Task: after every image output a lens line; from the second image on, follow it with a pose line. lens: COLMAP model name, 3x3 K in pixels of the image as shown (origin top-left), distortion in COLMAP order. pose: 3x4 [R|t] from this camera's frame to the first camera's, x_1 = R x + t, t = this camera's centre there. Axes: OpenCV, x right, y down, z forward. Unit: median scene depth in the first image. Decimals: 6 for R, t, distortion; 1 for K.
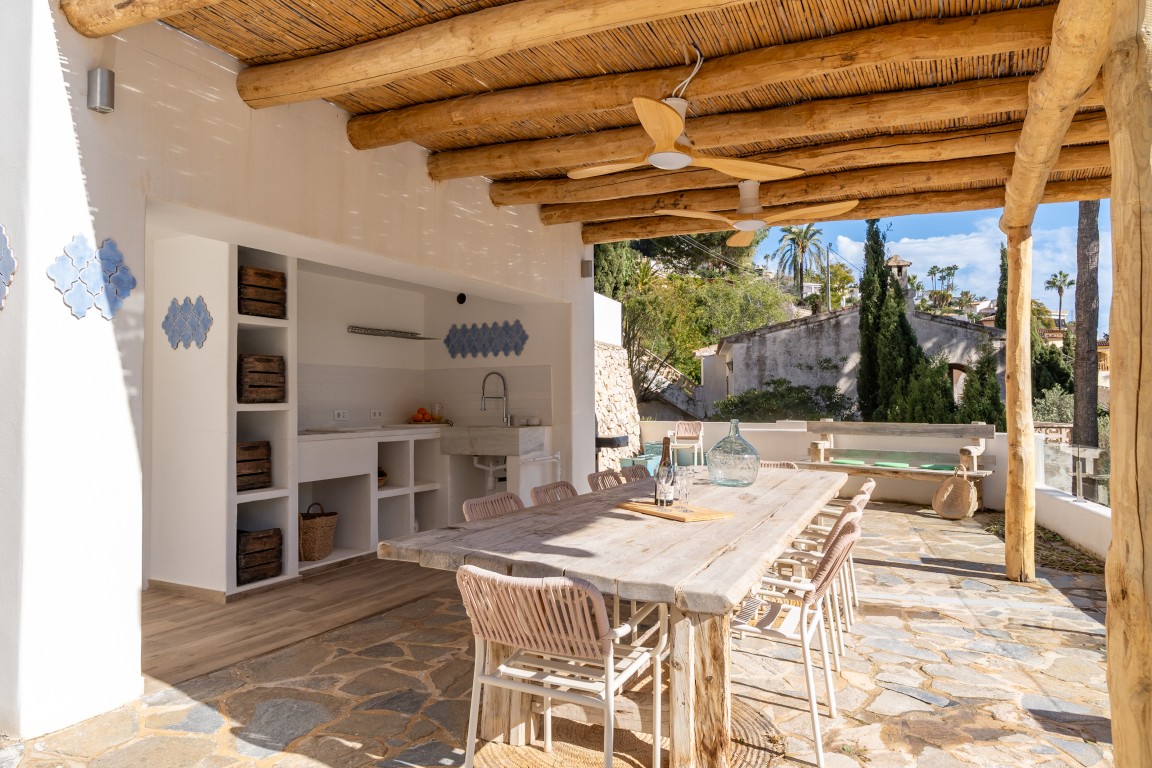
lens RADIAL K [[736.6, 0, 561.5], [0, 736.6, 385.7], [0, 0, 1]] dist [-0.002165, -0.001264]
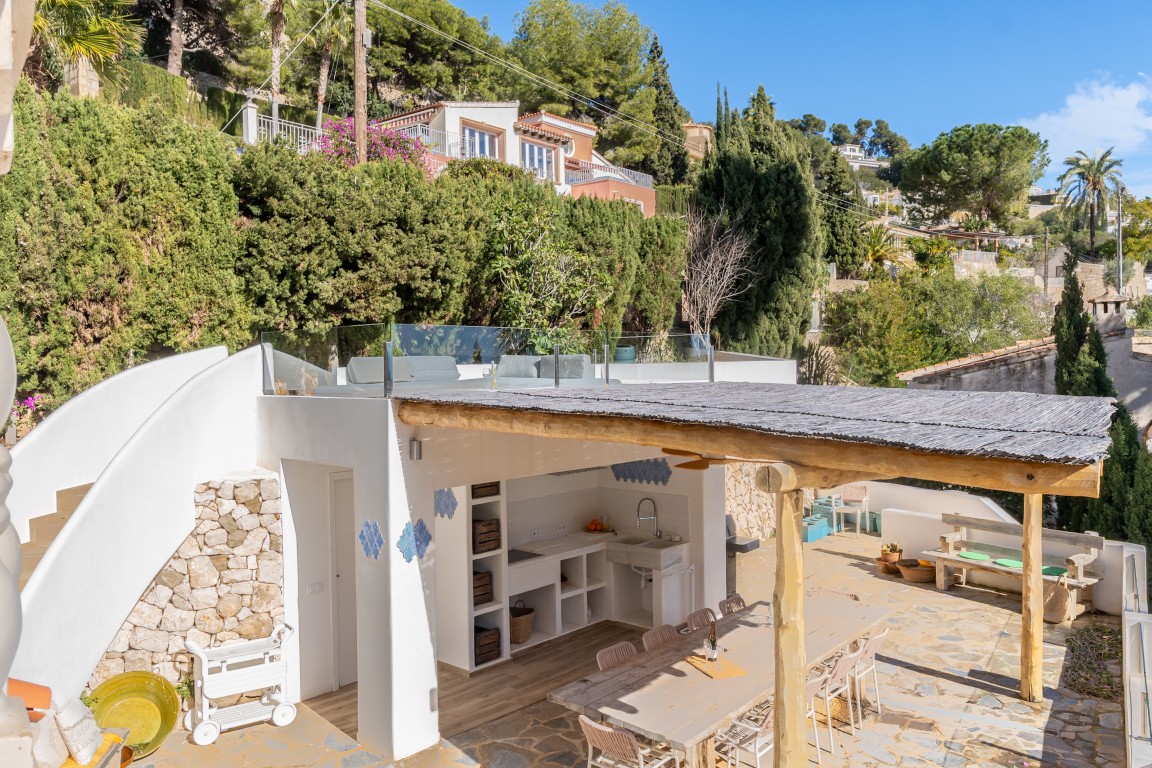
lens RADIAL K [[851.7, 0, 576.0], [0, 851.7, 384.0], [0, 0, 1]] dist [-0.005949, -0.000087]
pose [[0.967832, -0.001997, -0.251591, 0.220848], [0.015330, 0.998579, 0.051043, -0.390686], [0.251132, -0.053258, 0.966487, -0.644368]]
